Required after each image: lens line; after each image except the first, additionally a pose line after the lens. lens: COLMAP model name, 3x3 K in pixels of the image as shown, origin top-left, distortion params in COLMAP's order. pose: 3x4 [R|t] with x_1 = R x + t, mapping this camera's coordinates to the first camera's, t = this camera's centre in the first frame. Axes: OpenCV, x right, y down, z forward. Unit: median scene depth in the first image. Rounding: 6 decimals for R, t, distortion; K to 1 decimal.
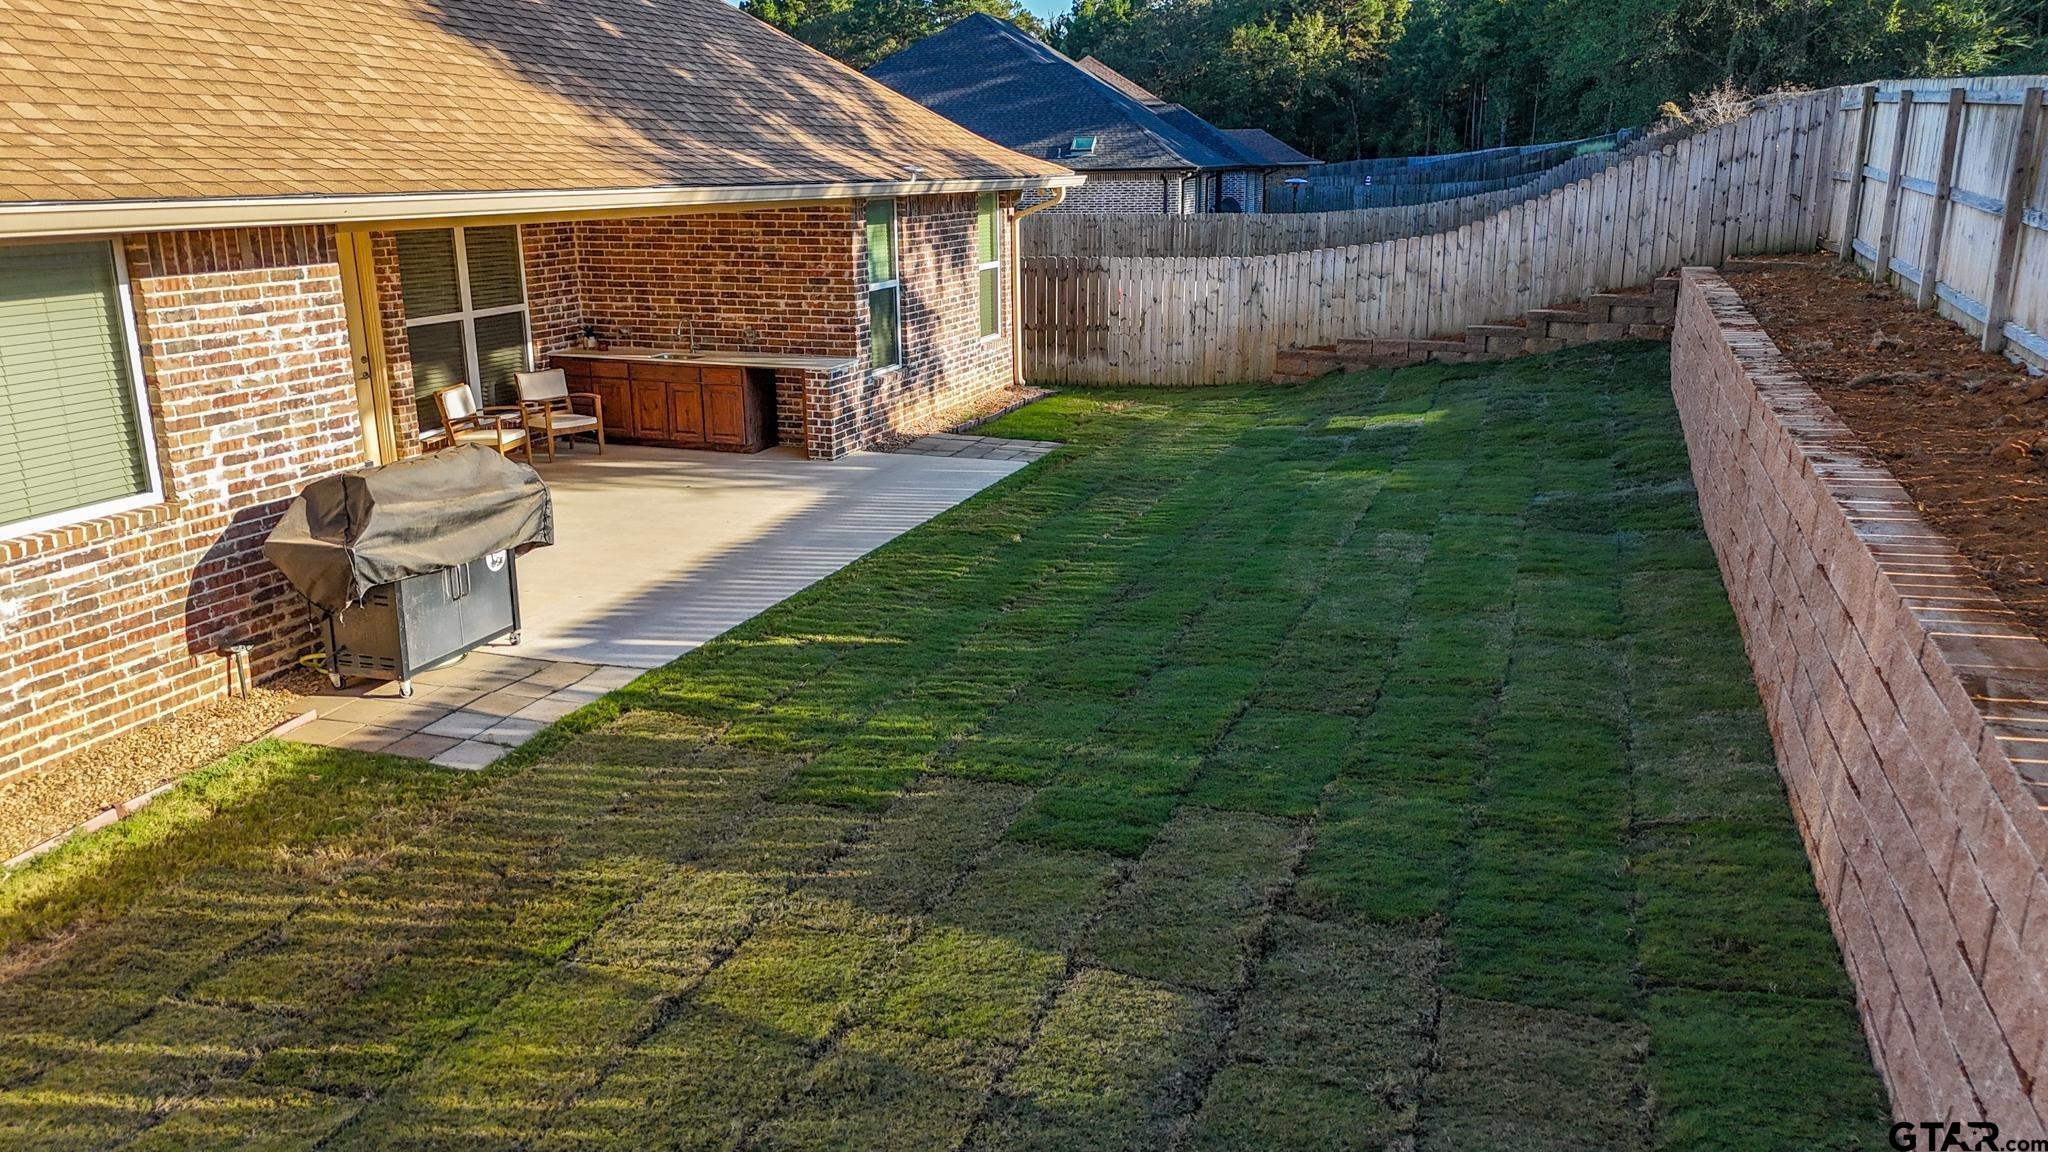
lens RADIAL K [[1481.9, 0, 1024.0], [0, 1481.9, 576.0], [0, 0, 1]] dist [0.065113, -0.056686]
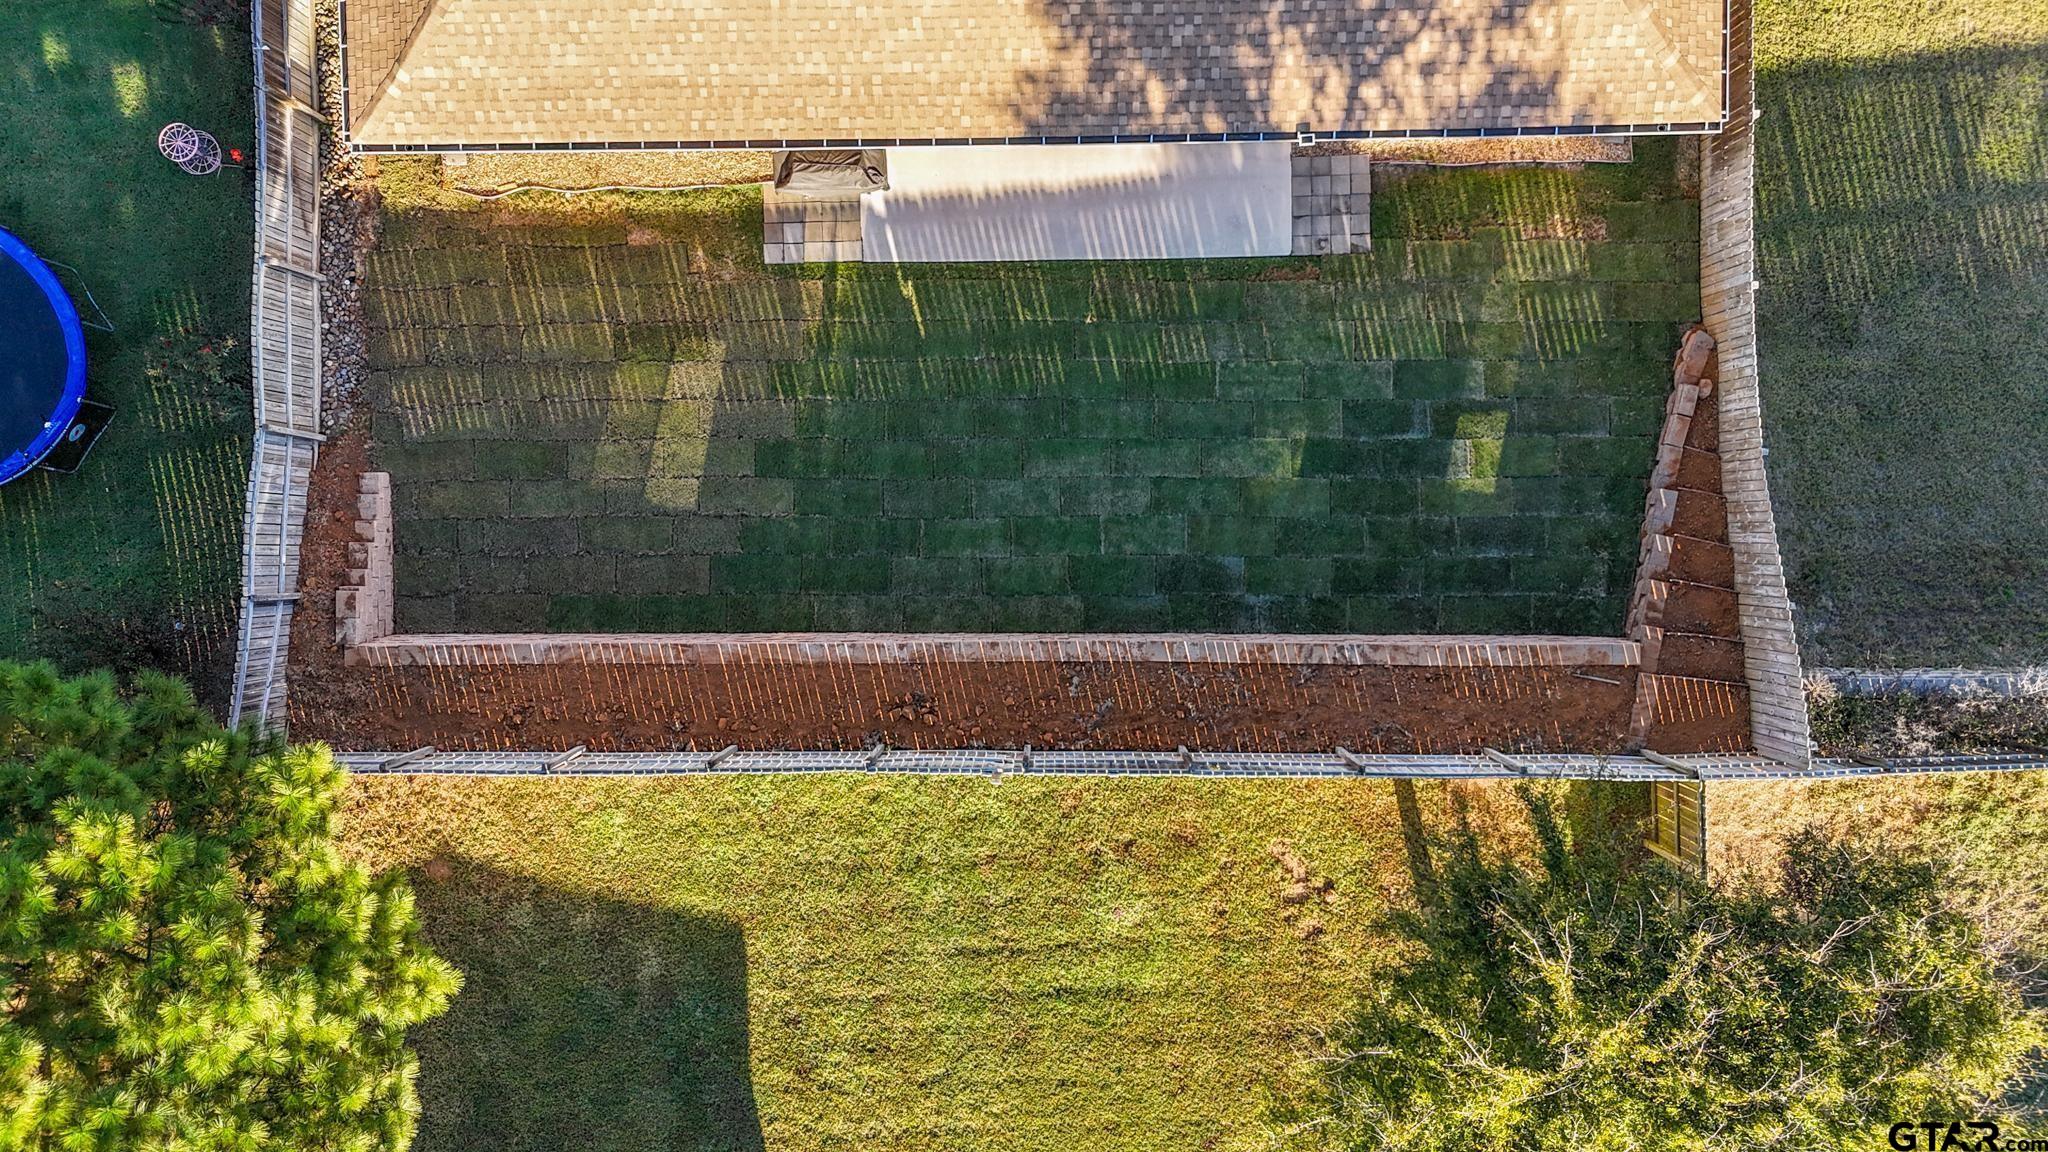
lens RADIAL K [[1481.9, 0, 1024.0], [0, 1481.9, 576.0], [0, 0, 1]] dist [0.065113, -0.056686]
pose [[0.339826, 0.940381, 0.014212, 0.376630], [-0.239135, 0.071782, 0.968329, -2.759842], [0.909578, -0.332462, 0.249271, 0.416851]]
